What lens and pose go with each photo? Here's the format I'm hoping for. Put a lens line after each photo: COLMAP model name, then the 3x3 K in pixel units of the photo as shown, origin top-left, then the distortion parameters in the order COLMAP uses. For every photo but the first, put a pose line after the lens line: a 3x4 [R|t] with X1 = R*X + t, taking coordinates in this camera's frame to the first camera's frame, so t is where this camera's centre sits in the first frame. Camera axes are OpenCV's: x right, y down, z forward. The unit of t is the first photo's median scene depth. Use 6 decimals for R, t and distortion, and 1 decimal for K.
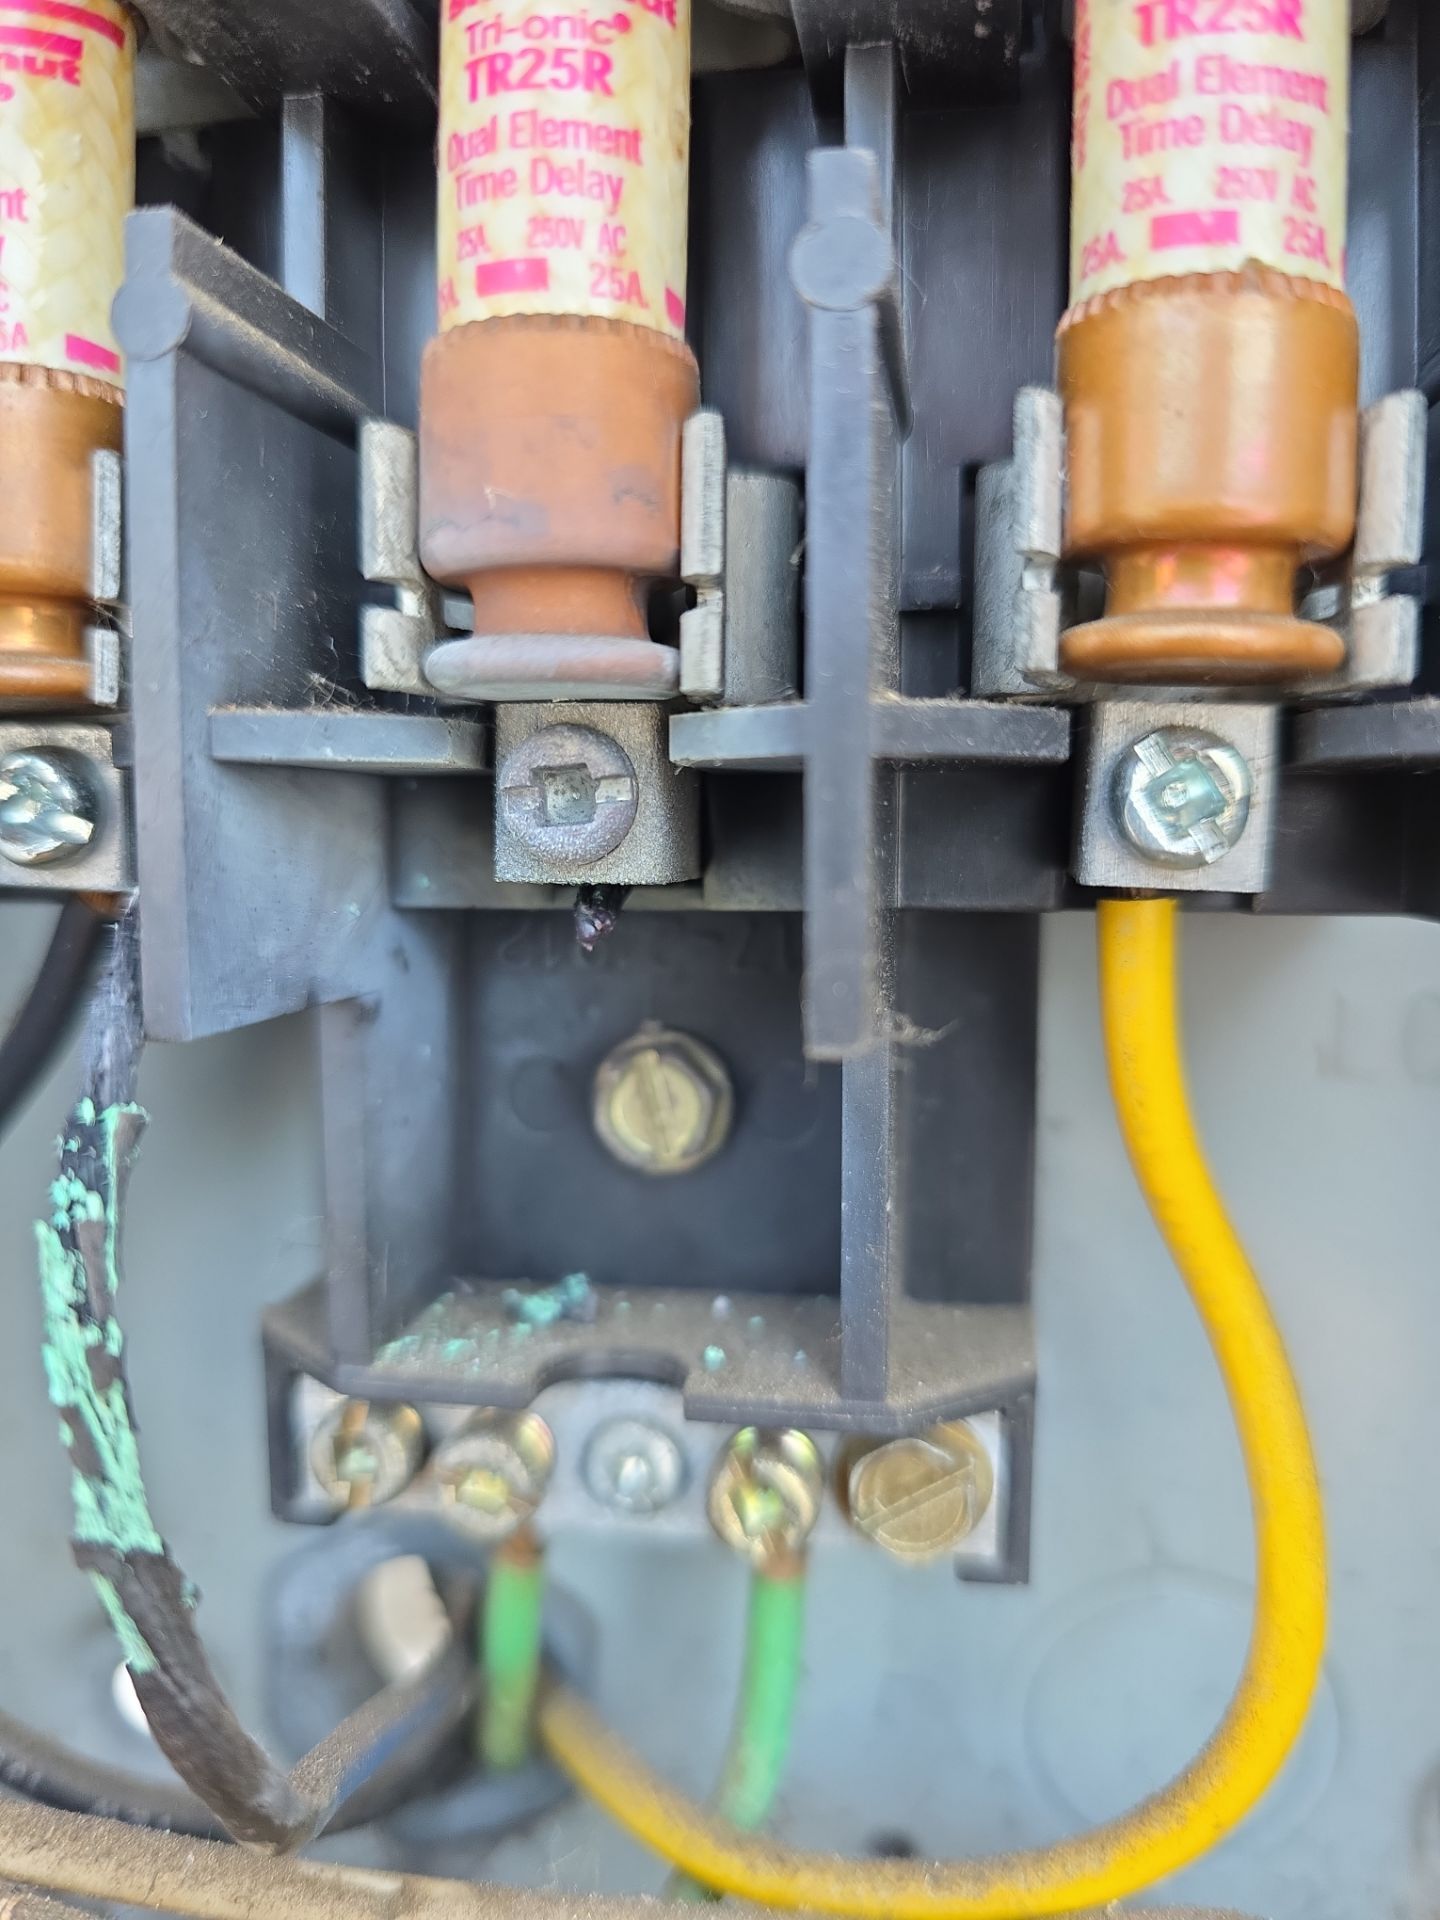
lens RADIAL K [[1477.0, 0, 720.0], [0, 1477.0, 960.0], [0, 0, 1]] dist [-0.074320, 0.001711]
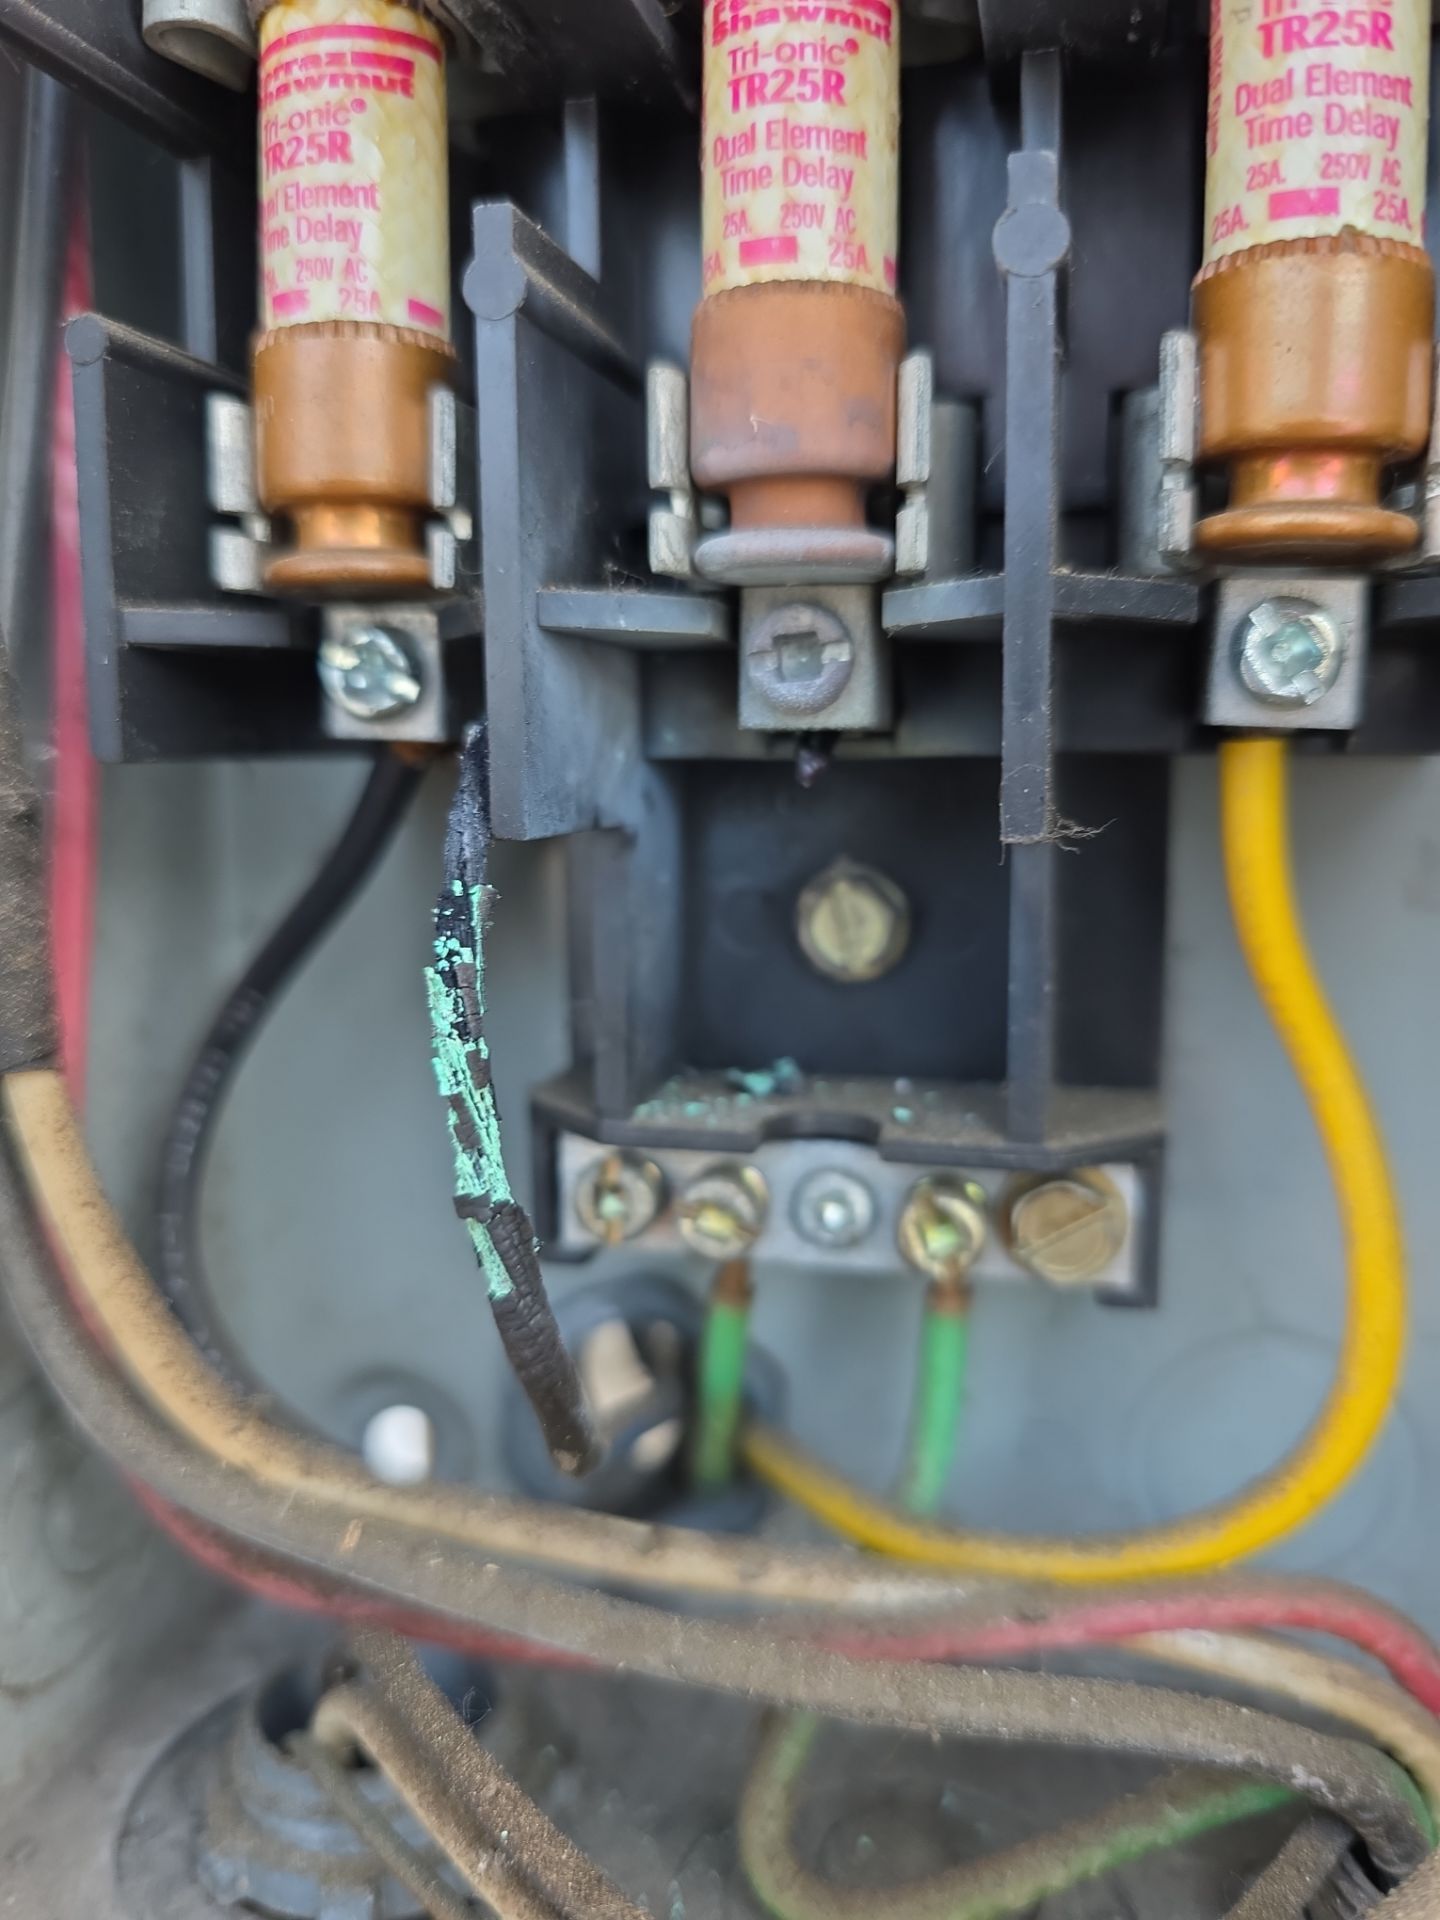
lens RADIAL K [[1446.2, 0, 726.3], [0, 1446.2, 941.0], [0, 0, 1]] dist [-0.053505, -0.007500]
pose [[0.997651, 0.002474, -0.068460, -0.085536], [0.000252, 0.999208, 0.039789, 0.089430], [0.068504, -0.039713, 0.996860, -0.281326]]
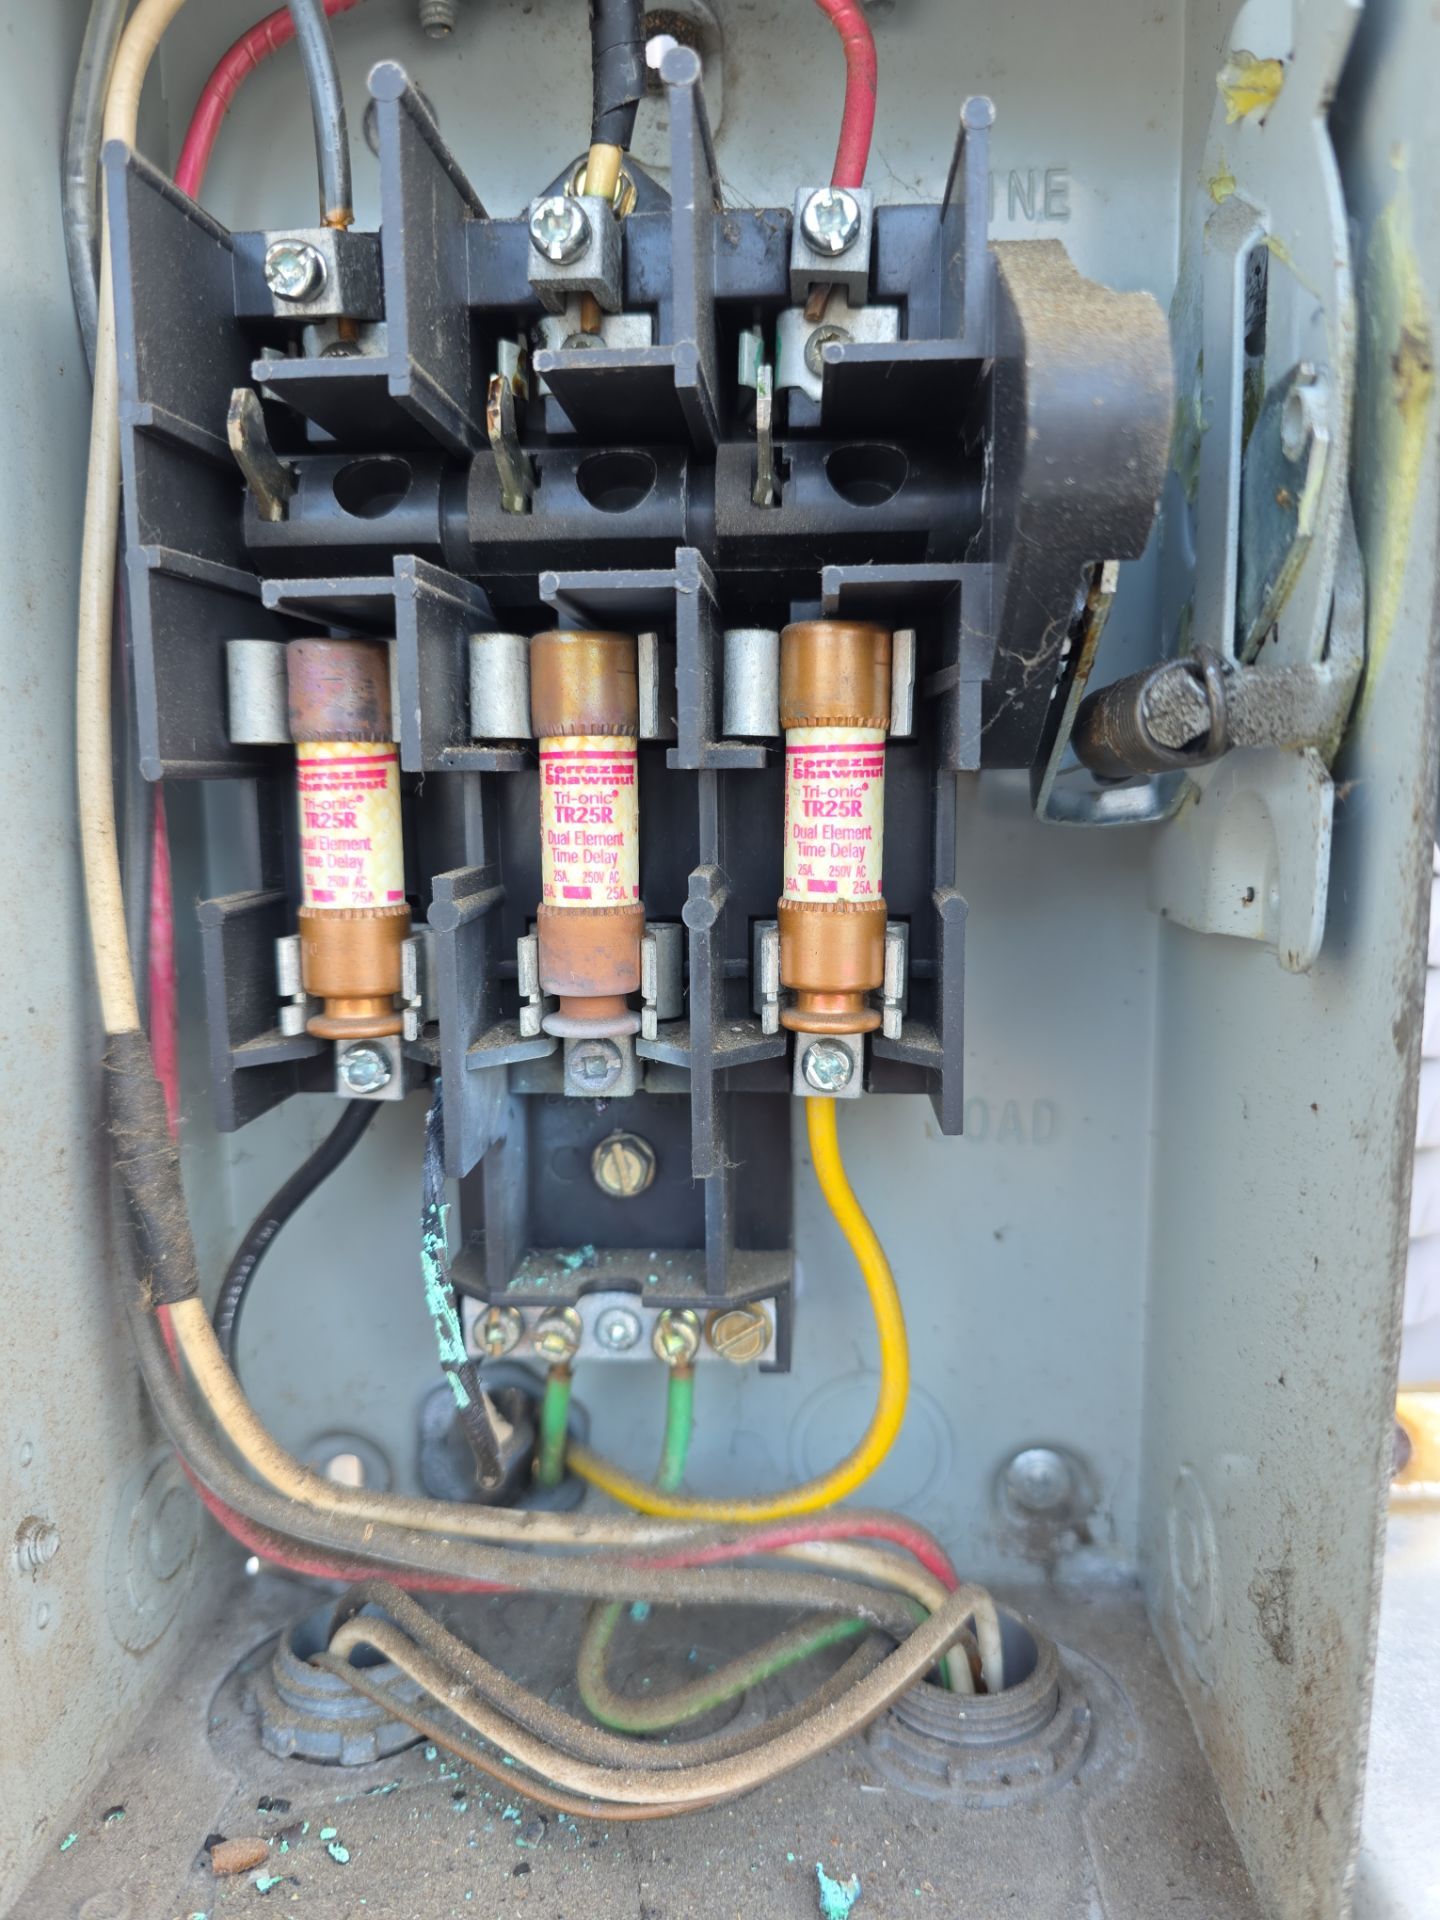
lens RADIAL K [[1353.6, 0, 720.0], [0, 1353.6, 960.0], [0, 0, 1]] dist [0.089797, -0.268233]
pose [[0.995071, -0.025622, 0.095797, -0.114867], [0.020743, 0.998453, 0.051585, -0.438395], [-0.096970, -0.049343, 0.994063, -1.435418]]
